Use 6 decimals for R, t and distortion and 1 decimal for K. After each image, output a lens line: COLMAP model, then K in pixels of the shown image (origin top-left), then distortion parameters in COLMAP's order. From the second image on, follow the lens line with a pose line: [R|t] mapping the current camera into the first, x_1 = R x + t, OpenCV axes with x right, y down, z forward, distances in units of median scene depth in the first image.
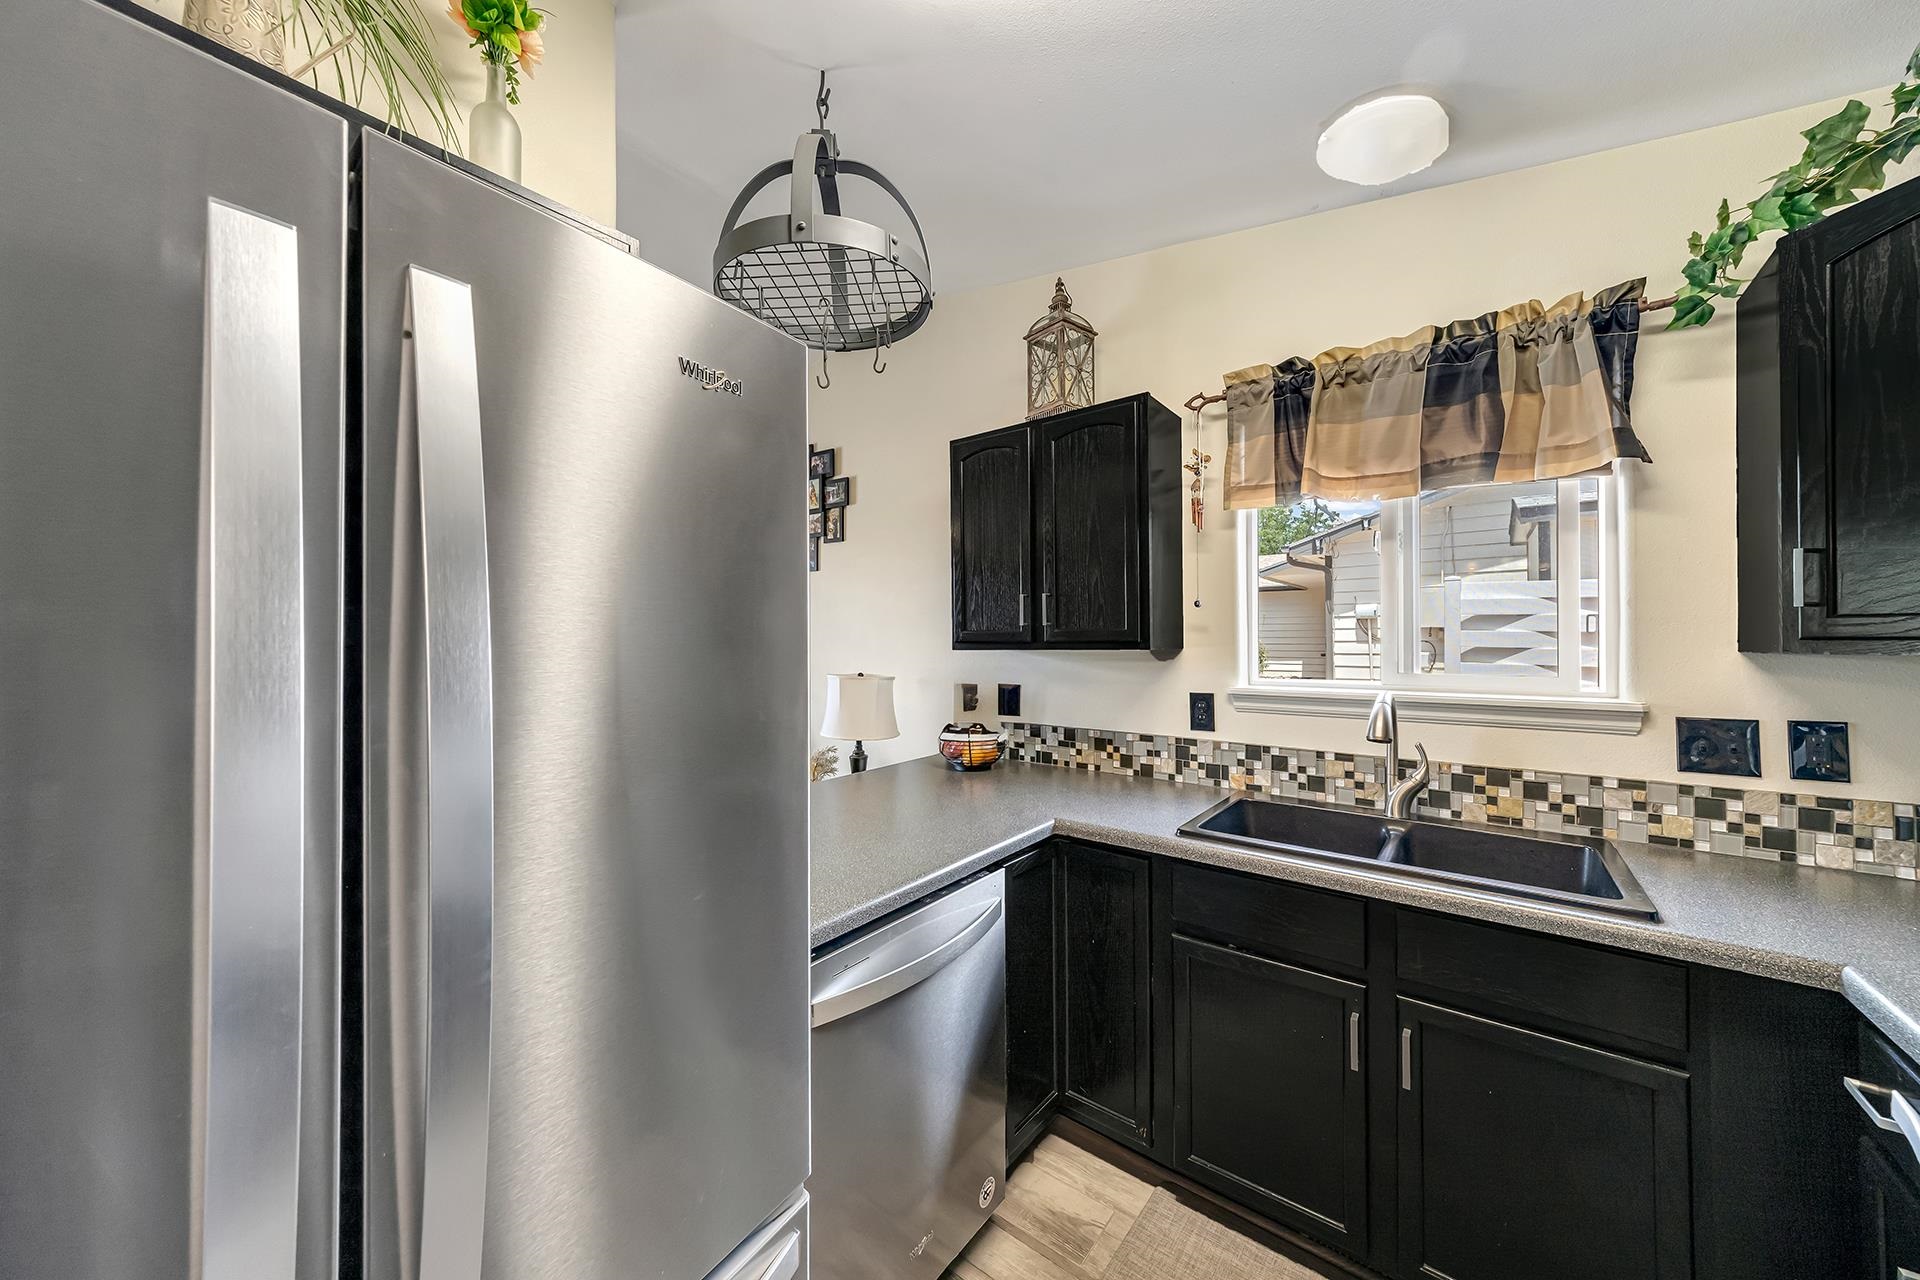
lens RADIAL K [[662.7, 0, 954.2], [0, 662.7, 630.4], [0, 0, 1]] dist [-0.013122, 0.002380]
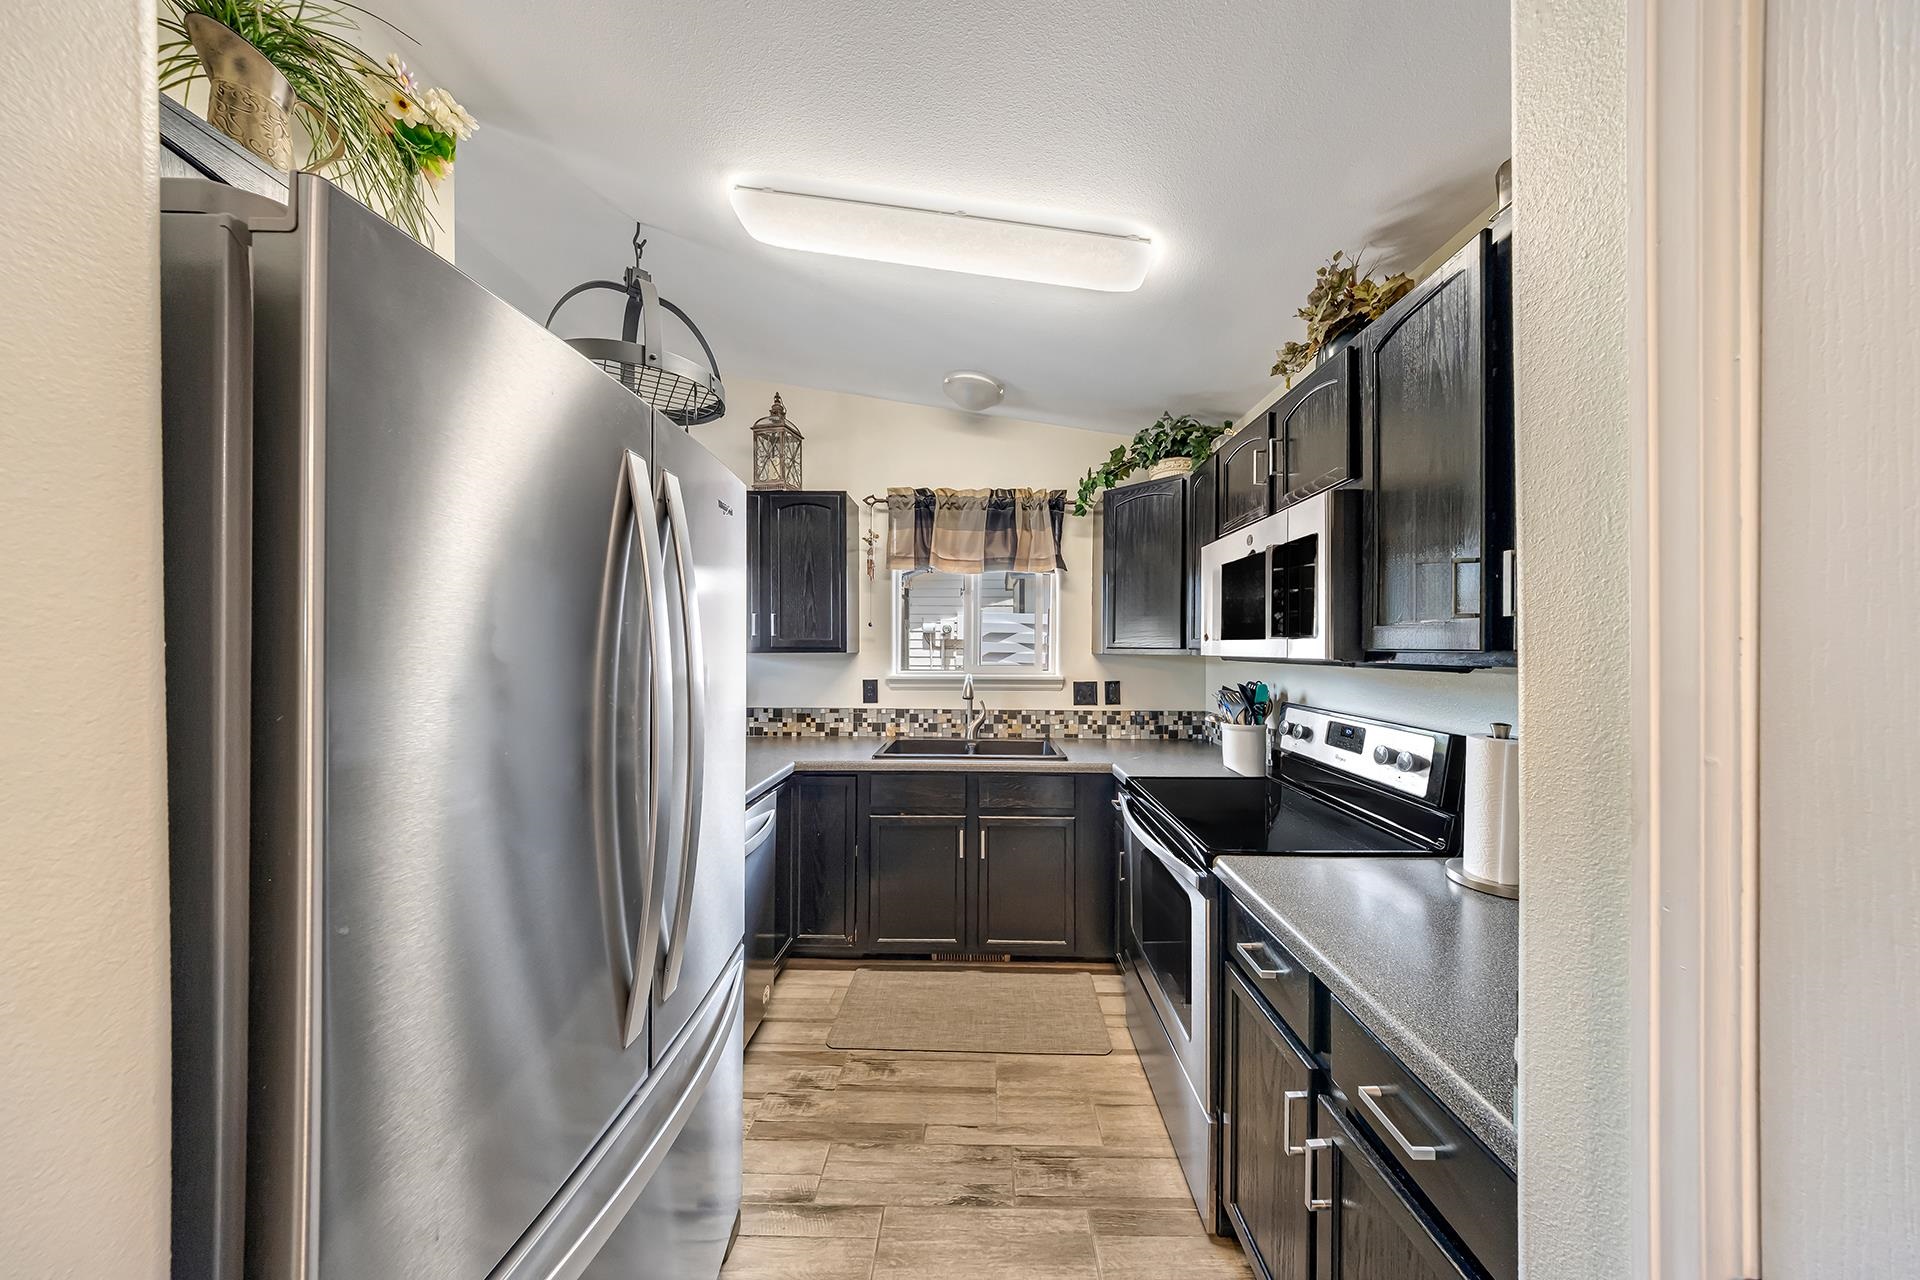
lens RADIAL K [[662.7, 0, 954.2], [0, 662.7, 630.4], [0, 0, 1]] dist [-0.013122, 0.002380]
pose [[0.799638, 0.020593, 0.600129, -0.506405], [-0.014474, 0.999782, -0.015020, -0.005665], [-0.600307, 0.003324, 0.799763, -0.489214]]
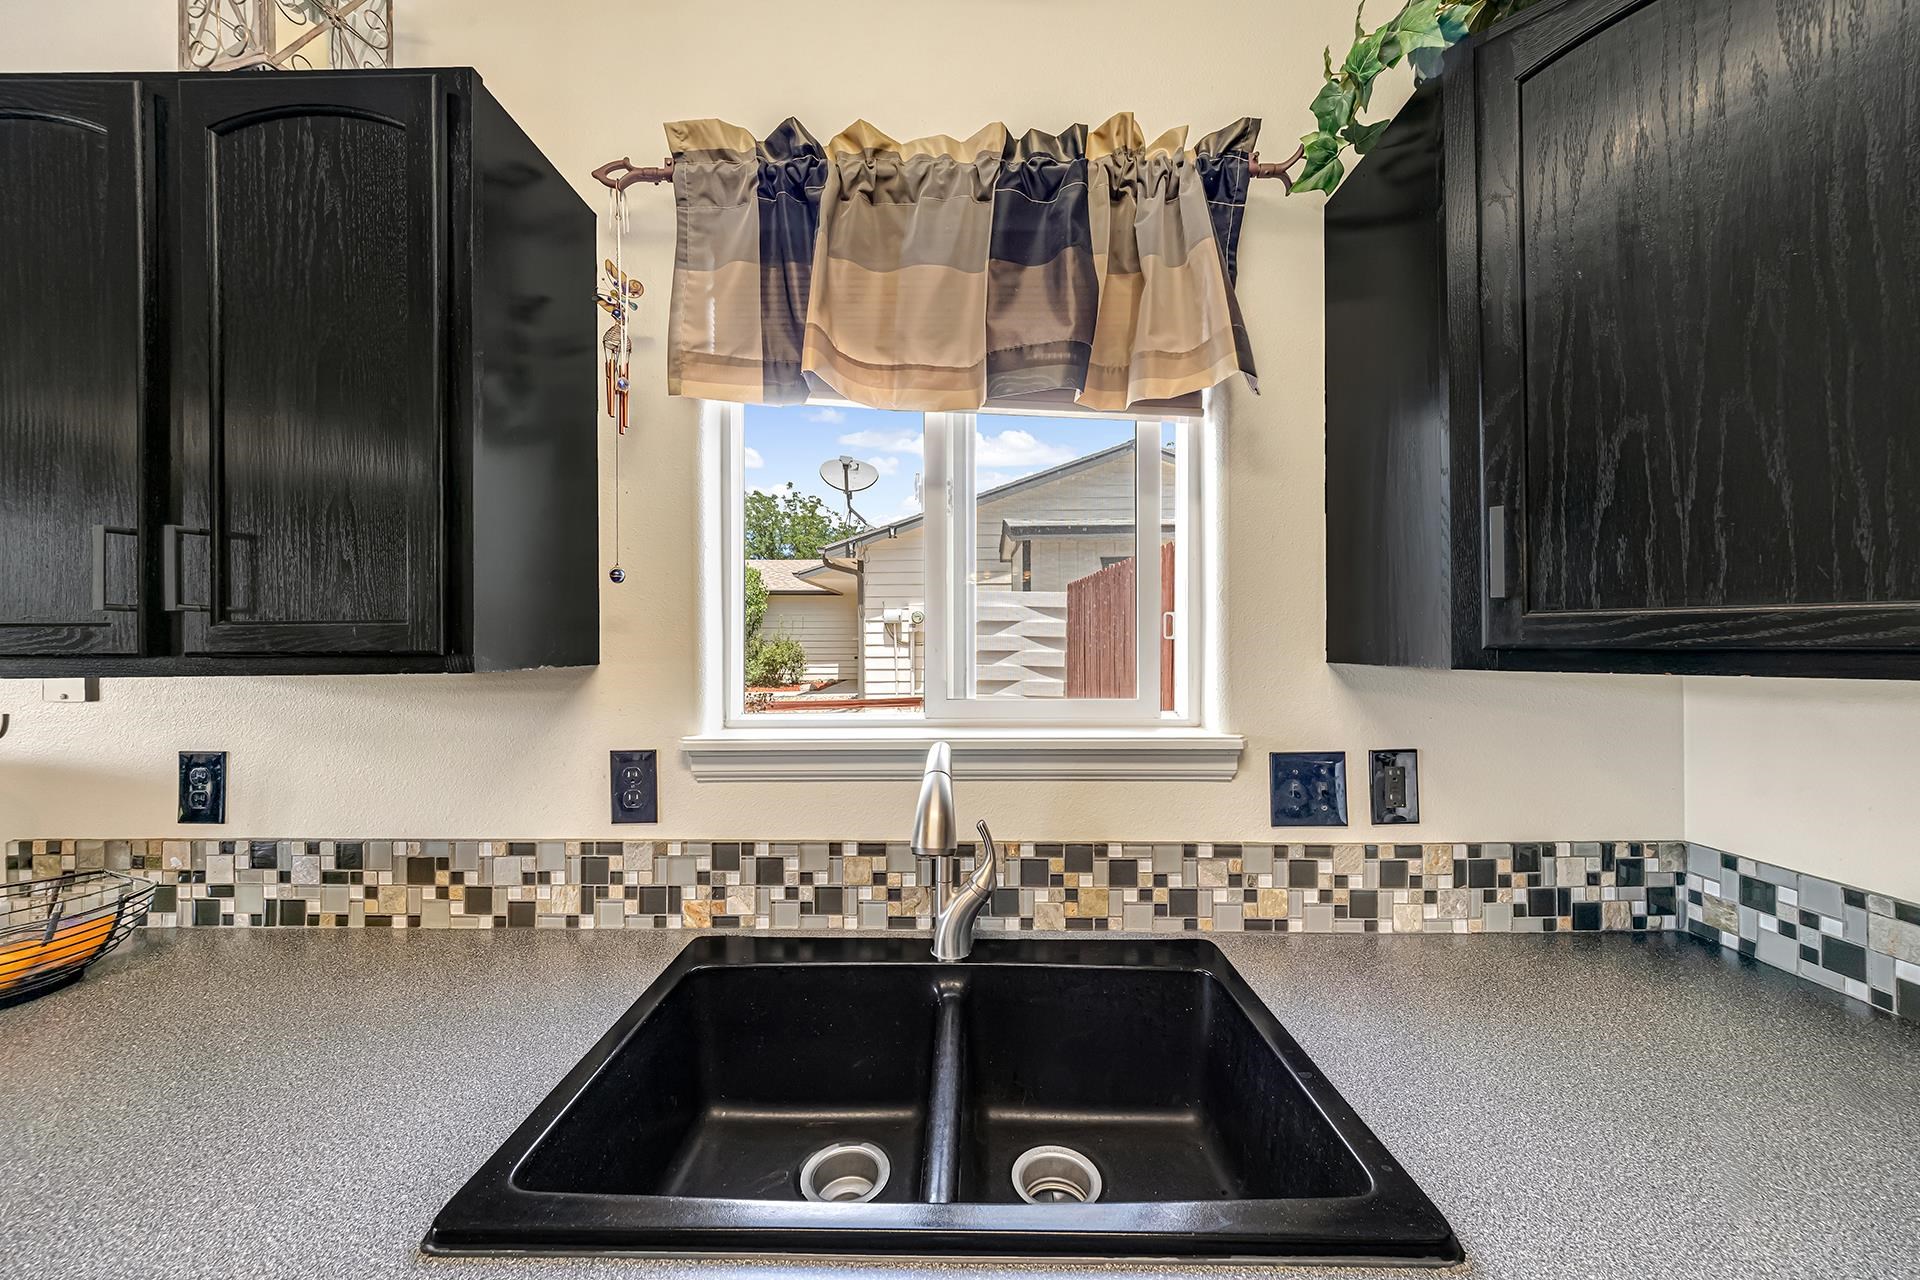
lens RADIAL K [[578.3, 0, 951.1], [0, 578.3, 646.4], [0, 0, 1]] dist [0.016119, 0.000025]
pose [[0.786389, -0.007269, 0.617689, 0.334919], [-0.005393, 0.999812, 0.018632, 0.002920], [-0.617708, -0.017983, 0.786202, 0.563581]]
